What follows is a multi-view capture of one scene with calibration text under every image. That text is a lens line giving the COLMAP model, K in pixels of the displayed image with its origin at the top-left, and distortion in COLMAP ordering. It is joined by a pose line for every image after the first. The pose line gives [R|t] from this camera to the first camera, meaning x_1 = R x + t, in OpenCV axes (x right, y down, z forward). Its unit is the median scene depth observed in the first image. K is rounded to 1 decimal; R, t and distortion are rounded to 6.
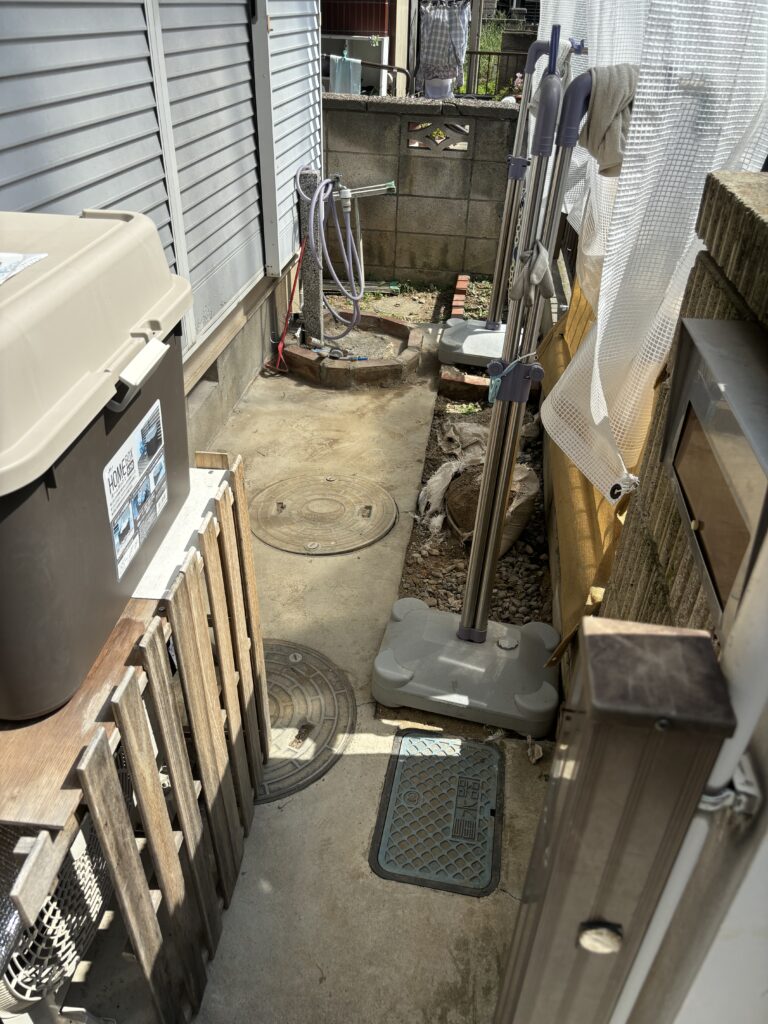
lens RADIAL K [[771.2, 0, 389.6], [0, 771.2, 520.1], [0, 0, 1]] dist [0.019198, -0.009063]
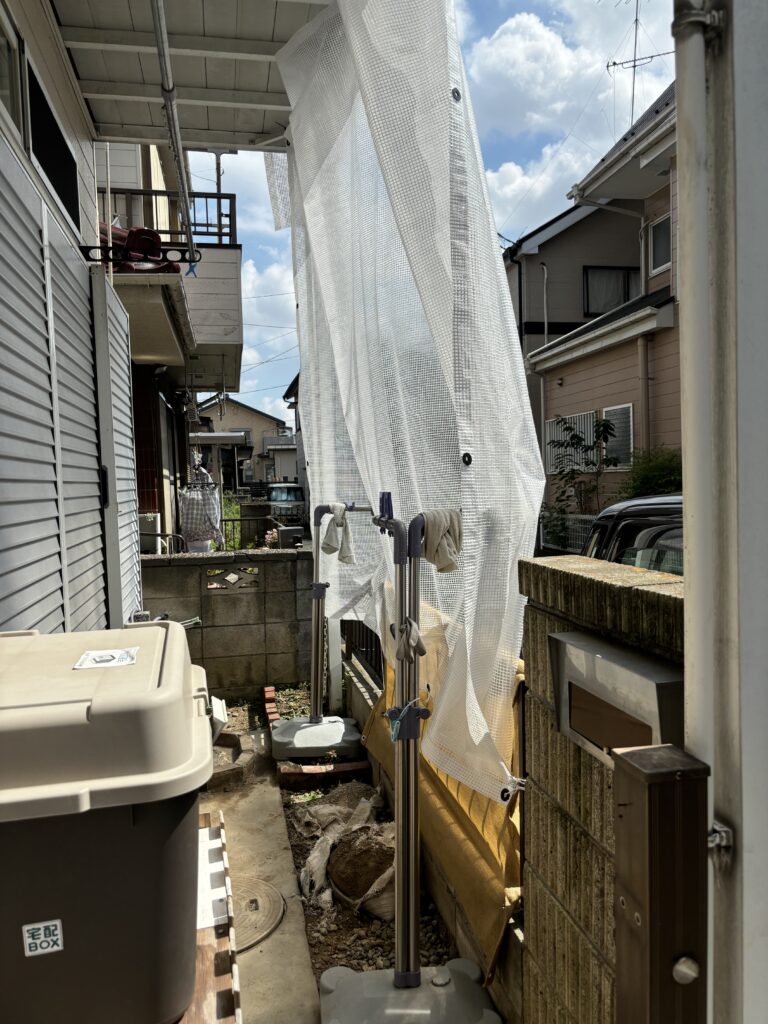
lens RADIAL K [[771.2, 0, 383.6], [0, 771.2, 519.2], [0, 0, 1]] dist [0.019198, -0.009063]
pose [[0.942562, -0.071542, 0.326279, -0.125773], [0.229401, 0.848652, -0.476618, 0.063058], [-0.242799, 0.524091, 0.816320, -0.101762]]
